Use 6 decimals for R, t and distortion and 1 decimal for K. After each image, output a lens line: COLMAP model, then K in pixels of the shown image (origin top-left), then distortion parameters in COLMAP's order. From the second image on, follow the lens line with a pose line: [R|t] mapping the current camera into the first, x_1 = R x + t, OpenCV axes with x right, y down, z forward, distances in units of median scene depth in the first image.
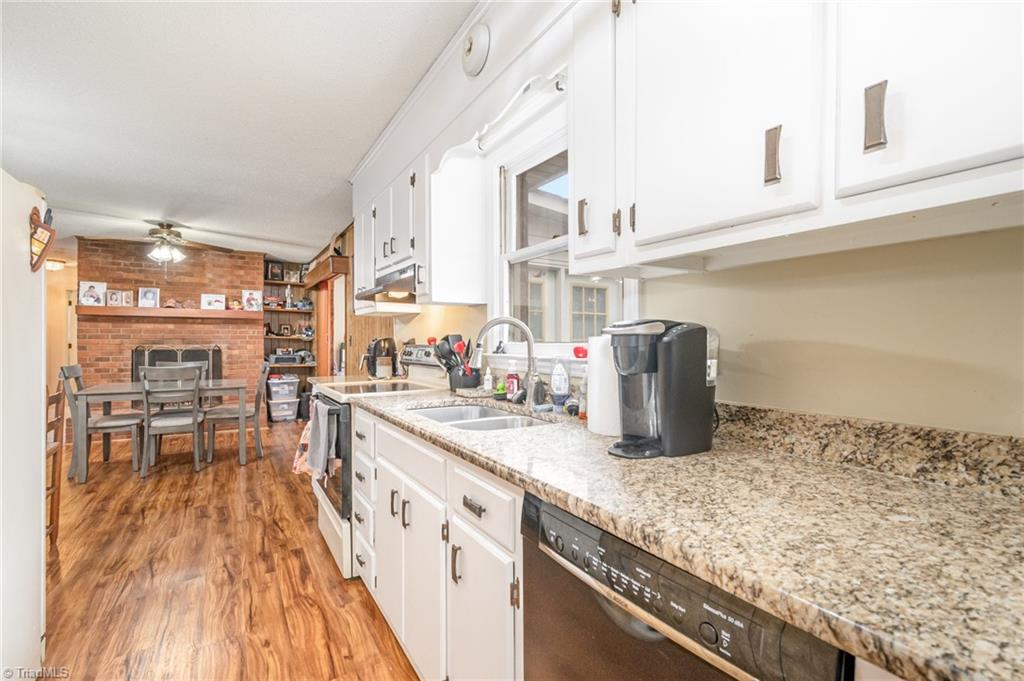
lens RADIAL K [[460.7, 0, 515.0], [0, 460.7, 343.8], [0, 0, 1]] dist [0.007666, -0.003456]
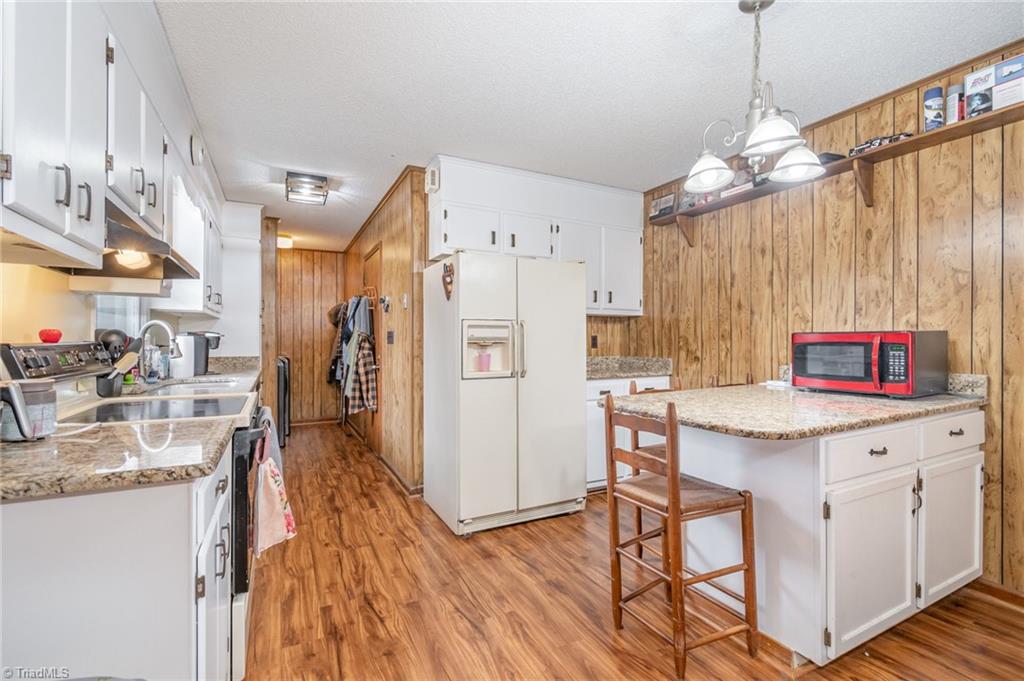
lens RADIAL K [[460.7, 0, 517.3], [0, 460.7, 342.6], [0, 0, 1]] dist [0.007666, -0.003456]
pose [[-0.996978, -0.005475, 0.077492, -0.921882], [-0.004992, 0.999967, 0.006418, -0.002298], [-0.077524, 0.006012, -0.996972, 1.777595]]
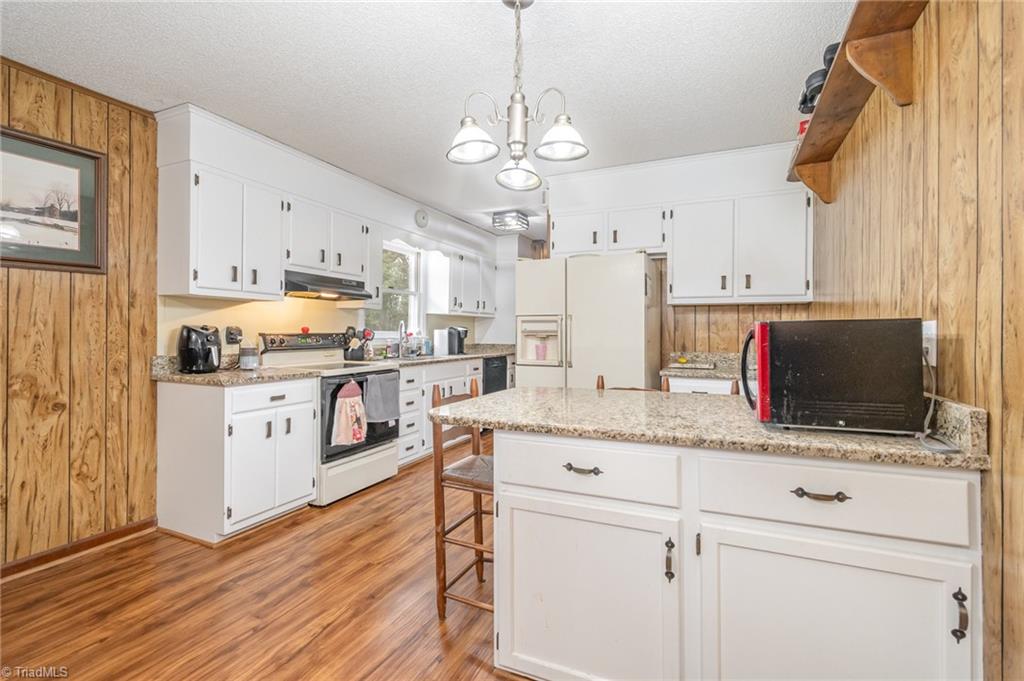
lens RADIAL K [[460.7, 0, 526.4], [0, 460.7, 333.2], [0, 0, 1]] dist [0.007666, -0.003456]
pose [[-0.568404, -0.010295, 0.822685, -1.824372], [-0.006867, 0.999946, 0.007768, -0.009602], [-0.822721, -0.001234, -0.568444, 1.432936]]
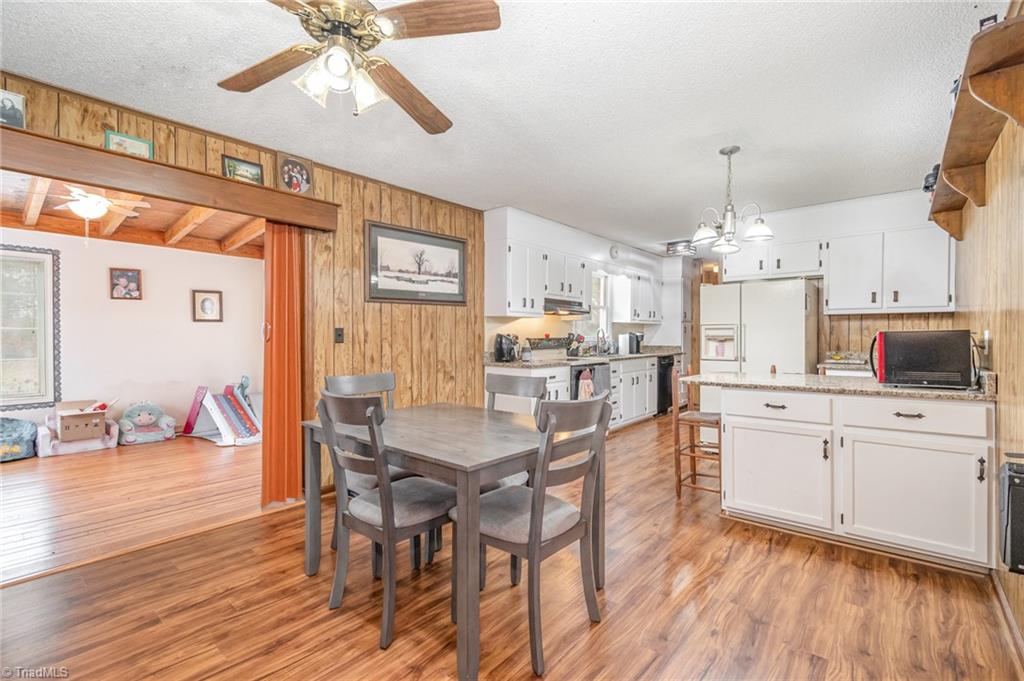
lens RADIAL K [[460.7, 0, 519.0], [0, 460.7, 341.5], [0, 0, 1]] dist [0.007666, -0.003456]
pose [[-0.314617, -0.018413, 0.949040, -2.269829], [0.000800, 0.999806, 0.019663, -0.019566], [-0.949218, 0.006945, -0.314542, 2.002323]]
